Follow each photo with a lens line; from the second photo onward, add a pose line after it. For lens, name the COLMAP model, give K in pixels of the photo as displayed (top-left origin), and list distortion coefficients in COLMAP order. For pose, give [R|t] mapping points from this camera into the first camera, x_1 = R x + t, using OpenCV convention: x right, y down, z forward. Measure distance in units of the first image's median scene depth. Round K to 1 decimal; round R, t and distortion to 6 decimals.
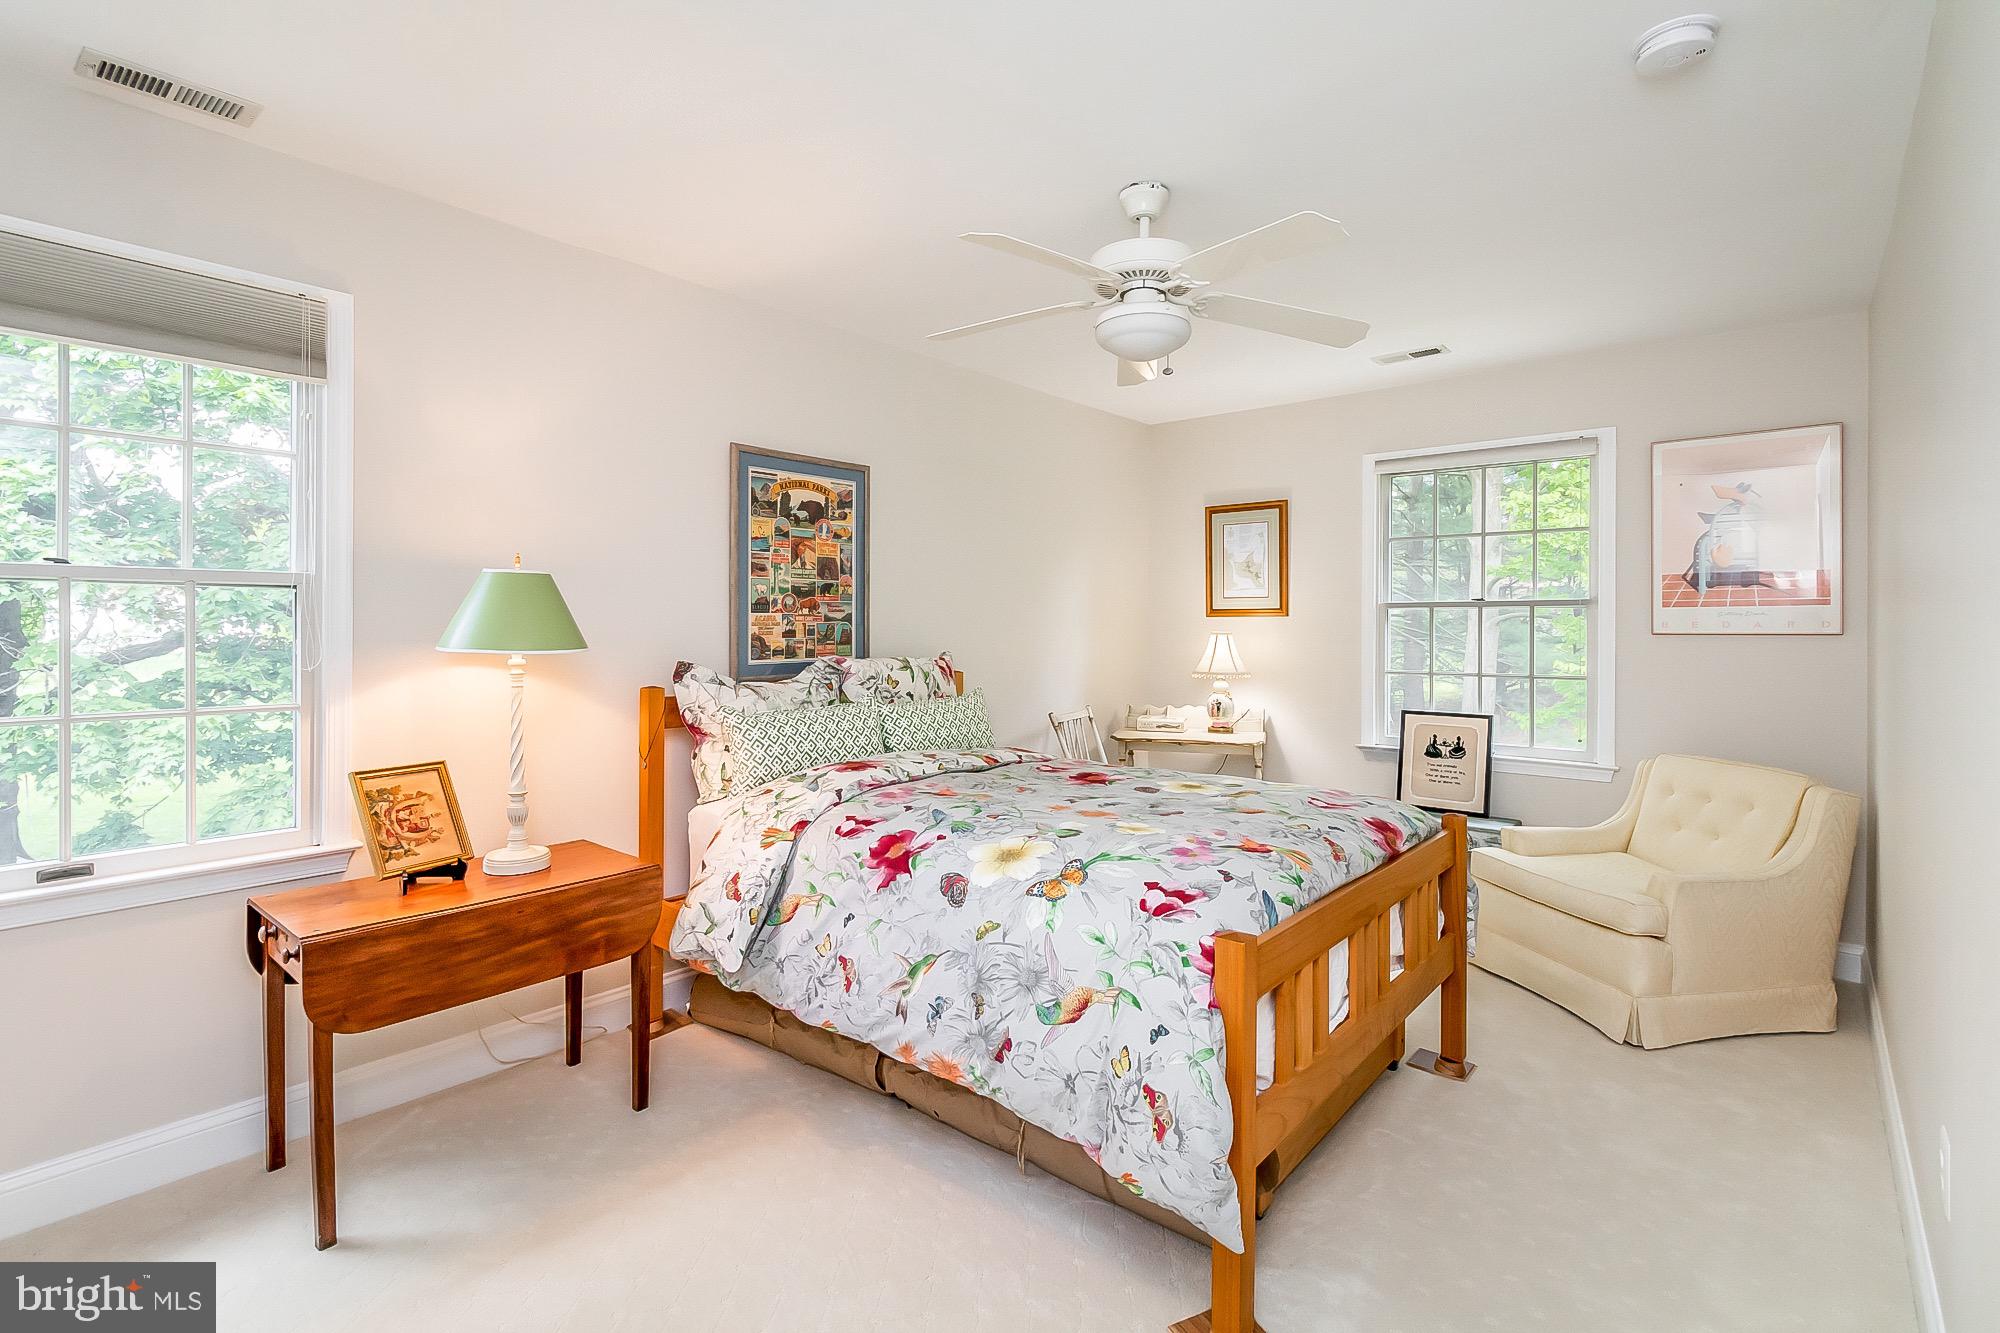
lens RADIAL K [[940.9, 0, 982.9], [0, 940.9, 654.5], [0, 0, 1]] dist [0.000422, 0.000340]
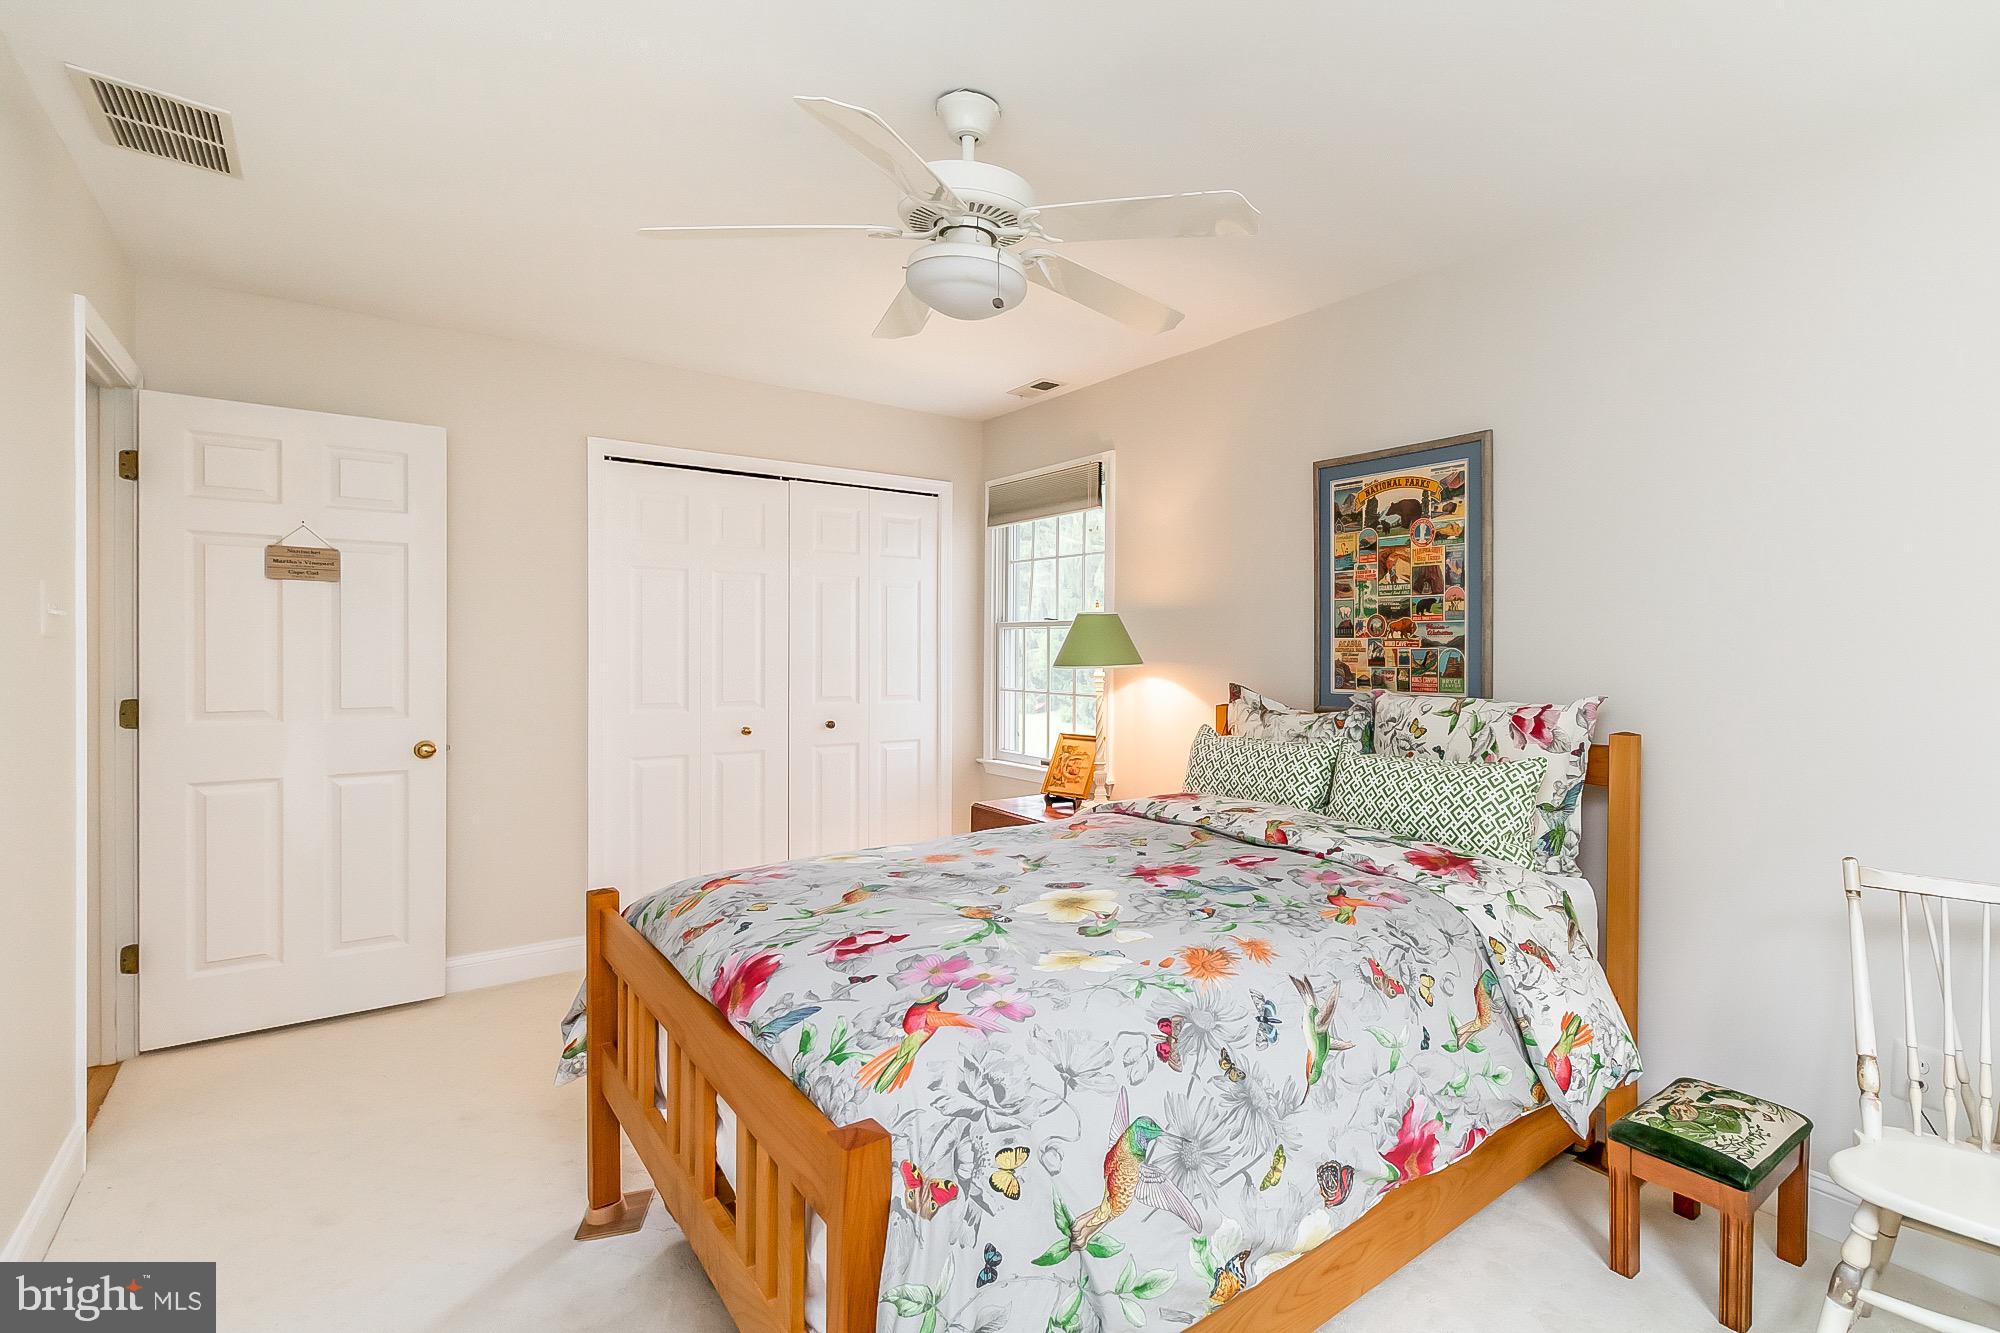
lens RADIAL K [[940.9, 0, 982.9], [0, 940.9, 654.5], [0, 0, 1]] dist [0.000422, 0.000340]
pose [[-0.250934, 0.012015, -0.967930, 0.713519], [-0.028618, 0.999394, 0.019825, -0.035070], [0.967581, 0.032674, -0.250438, 0.865206]]
